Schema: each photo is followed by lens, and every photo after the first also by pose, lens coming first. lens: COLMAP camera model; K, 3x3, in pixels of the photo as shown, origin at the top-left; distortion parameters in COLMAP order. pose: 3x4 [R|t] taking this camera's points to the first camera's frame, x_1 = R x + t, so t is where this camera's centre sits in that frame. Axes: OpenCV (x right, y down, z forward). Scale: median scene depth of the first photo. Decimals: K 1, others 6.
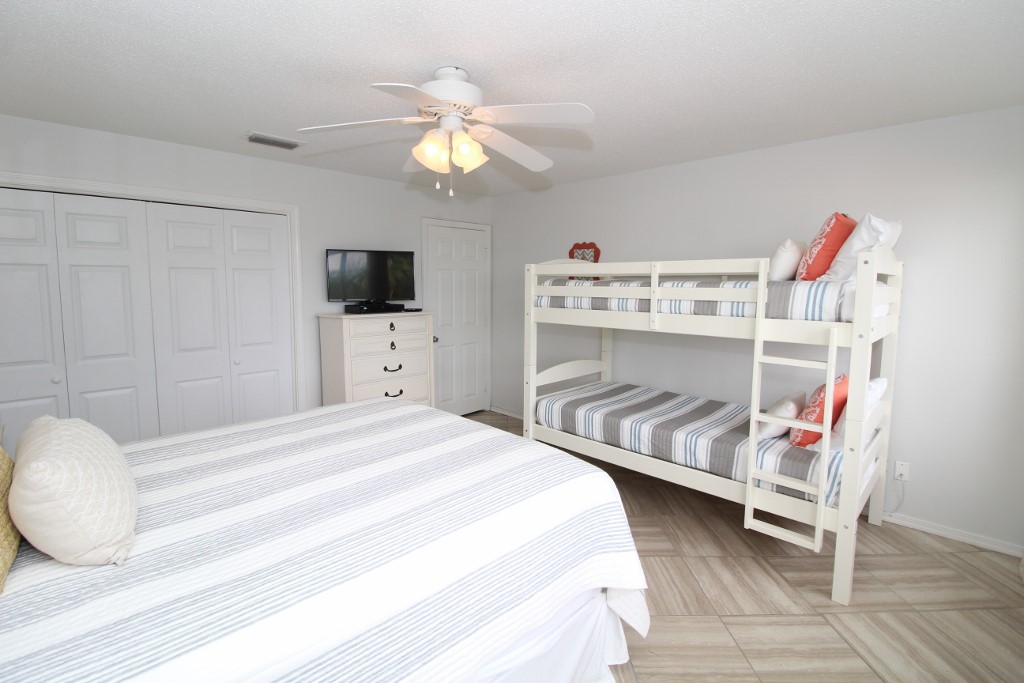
lens RADIAL K [[474.3, 0, 514.4], [0, 474.3, 338.4], [0, 0, 1]] dist [-0.004603, -0.006539]
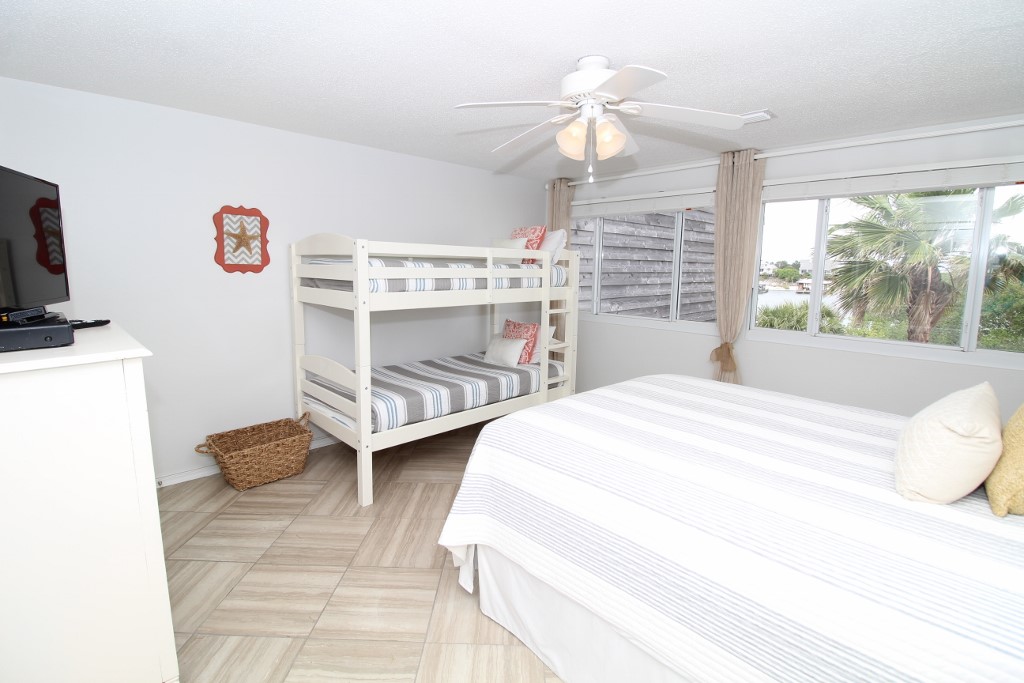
lens RADIAL K [[474.3, 0, 509.4], [0, 474.3, 335.1], [0, 0, 1]] dist [-0.004603, -0.006539]
pose [[0.020744, -0.147519, 0.988842, -0.806777], [0.102506, 0.984156, 0.144669, -0.093067], [-0.994516, 0.098361, 0.035537, 0.779508]]
